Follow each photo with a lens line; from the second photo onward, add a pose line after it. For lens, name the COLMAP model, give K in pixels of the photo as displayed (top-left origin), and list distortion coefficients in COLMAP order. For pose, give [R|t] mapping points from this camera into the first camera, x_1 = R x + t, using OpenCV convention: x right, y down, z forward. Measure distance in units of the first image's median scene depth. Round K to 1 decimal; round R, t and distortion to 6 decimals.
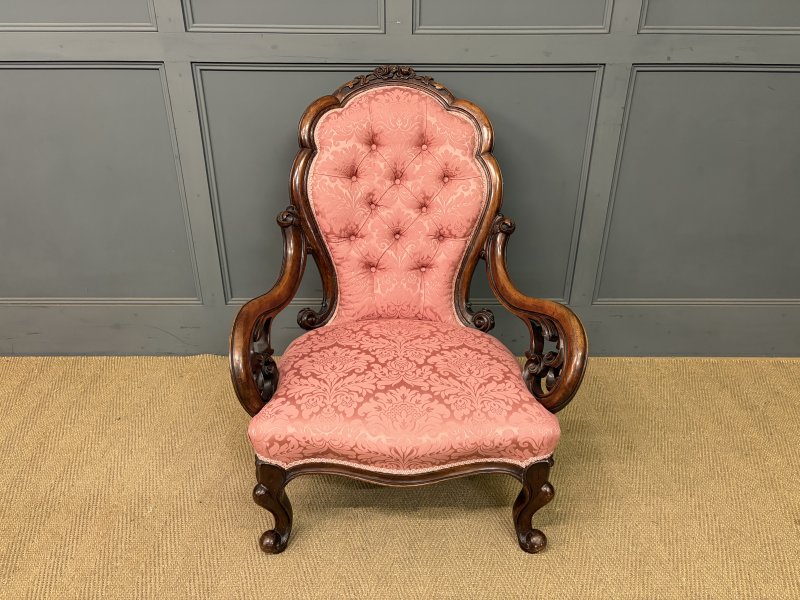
lens RADIAL K [[610.9, 0, 399.2], [0, 610.9, 302.2], [0, 0, 1]] dist [0.058417, -0.069666]
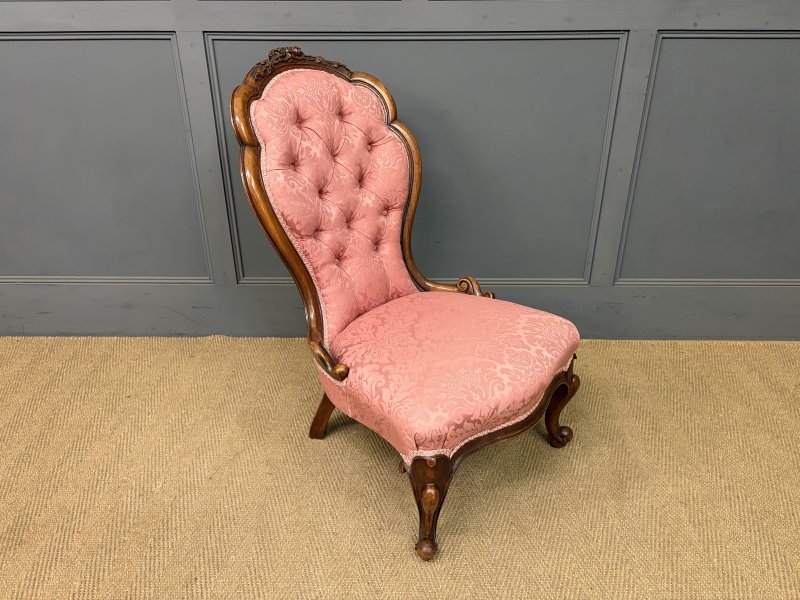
lens RADIAL K [[610.9, 0, 395.7], [0, 610.9, 301.7], [0, 0, 1]] dist [0.058417, -0.069666]
pose [[0.999728, 0.003061, -0.023107, -0.007612], [-0.003199, 0.999977, -0.005943, 0.045917], [0.023088, 0.006015, 0.999715, 0.029631]]
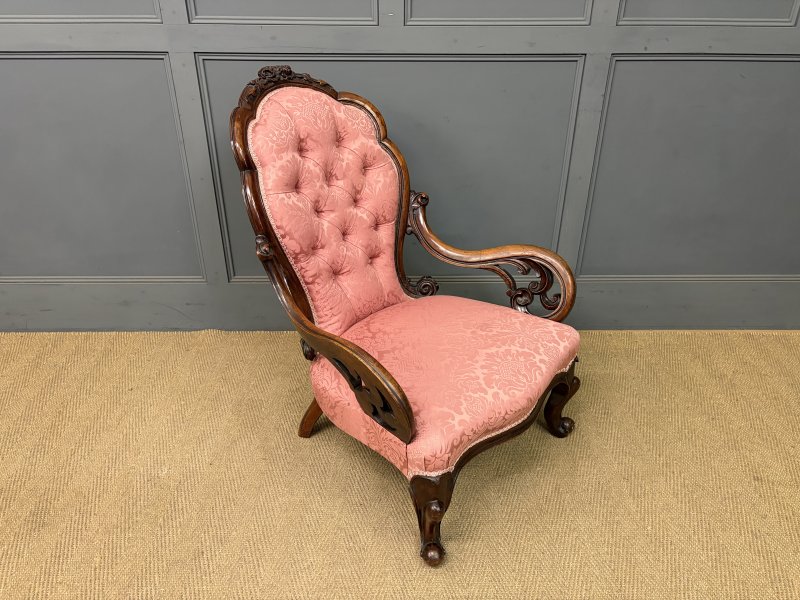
lens RADIAL K [[610.9, 0, 399.0], [0, 610.9, 300.3], [0, 0, 1]] dist [0.058417, -0.069666]
pose [[0.999953, -0.004054, 0.008838, 0.001317], [0.003739, 0.999369, 0.035310, -0.001833], [-0.008976, -0.035275, 0.999337, -0.072976]]
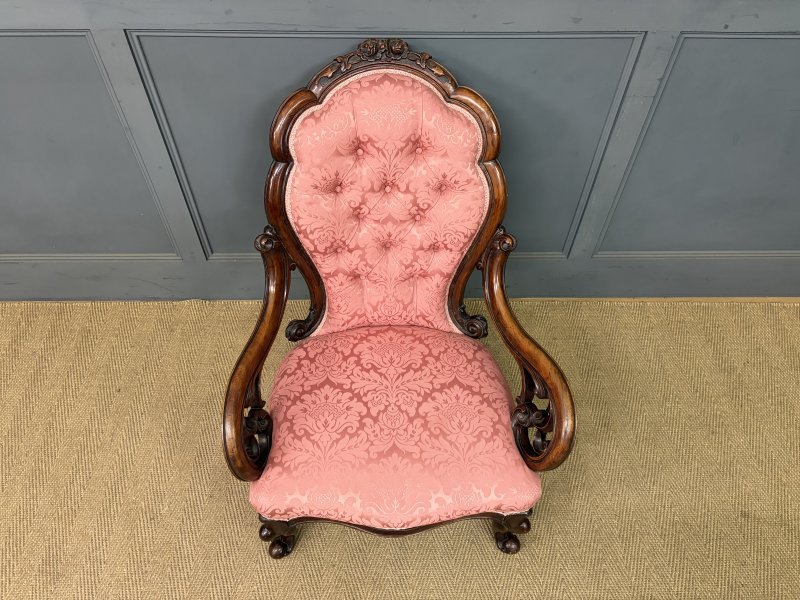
lens RADIAL K [[610.9, 0, 400.1], [0, 610.9, 302.6], [0, 0, 1]] dist [0.058417, -0.069666]
pose [[0.999861, -0.004747, 0.015984, 0.000002], [-0.002586, 0.902864, 0.429917, -0.423023], [-0.016472, -0.429899, 0.902727, 0.136105]]
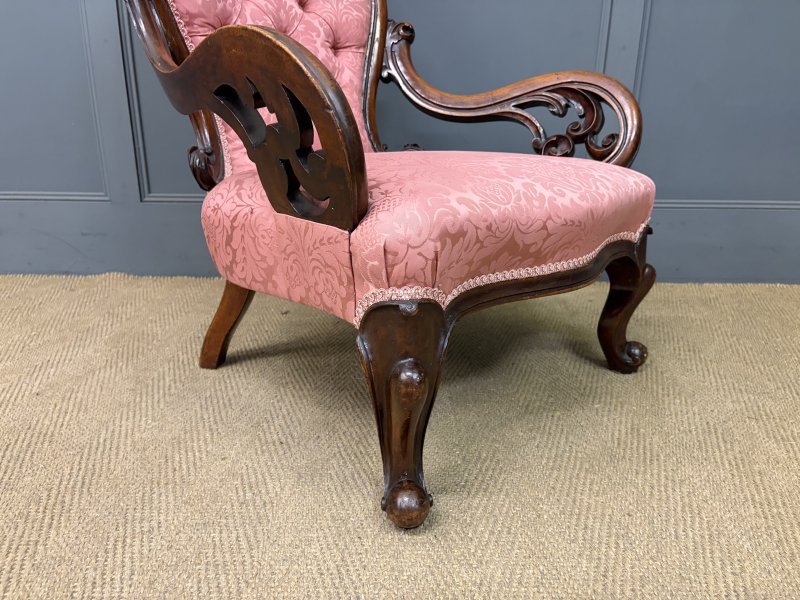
lens RADIAL K [[610.9, 0, 399.8], [0, 610.9, 301.1], [0, 0, 1]] dist [0.058417, -0.069666]
pose [[0.999957, 0.007842, 0.004972, 0.044803], [-0.006964, 0.987568, -0.157040, 0.298746], [-0.006142, 0.156999, 0.987580, 0.319173]]
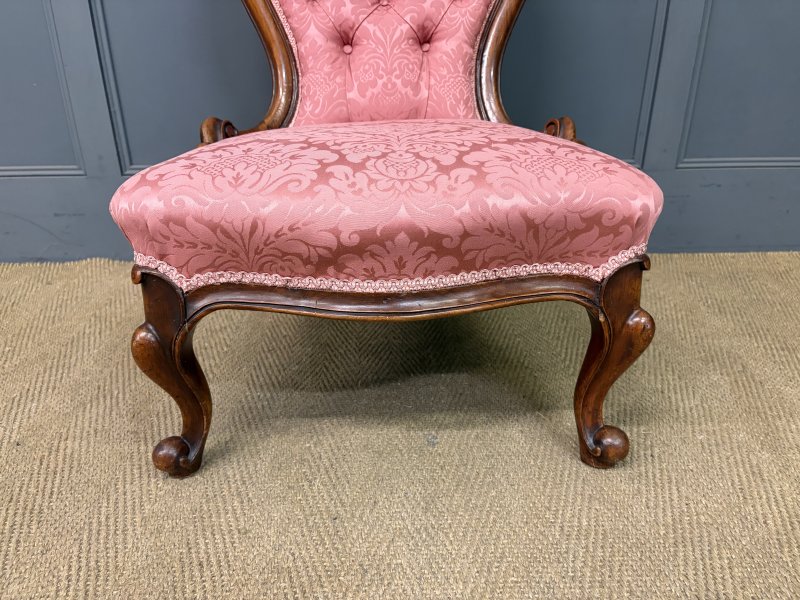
lens RADIAL K [[610.9, 0, 398.6], [0, 610.9, 301.4], [0, 0, 1]] dist [0.058417, -0.069666]
pose [[0.999389, -0.021302, 0.027709, -0.012408], [0.022727, 0.998378, -0.052197, 0.218076], [-0.026553, 0.052795, 0.998252, 0.424322]]
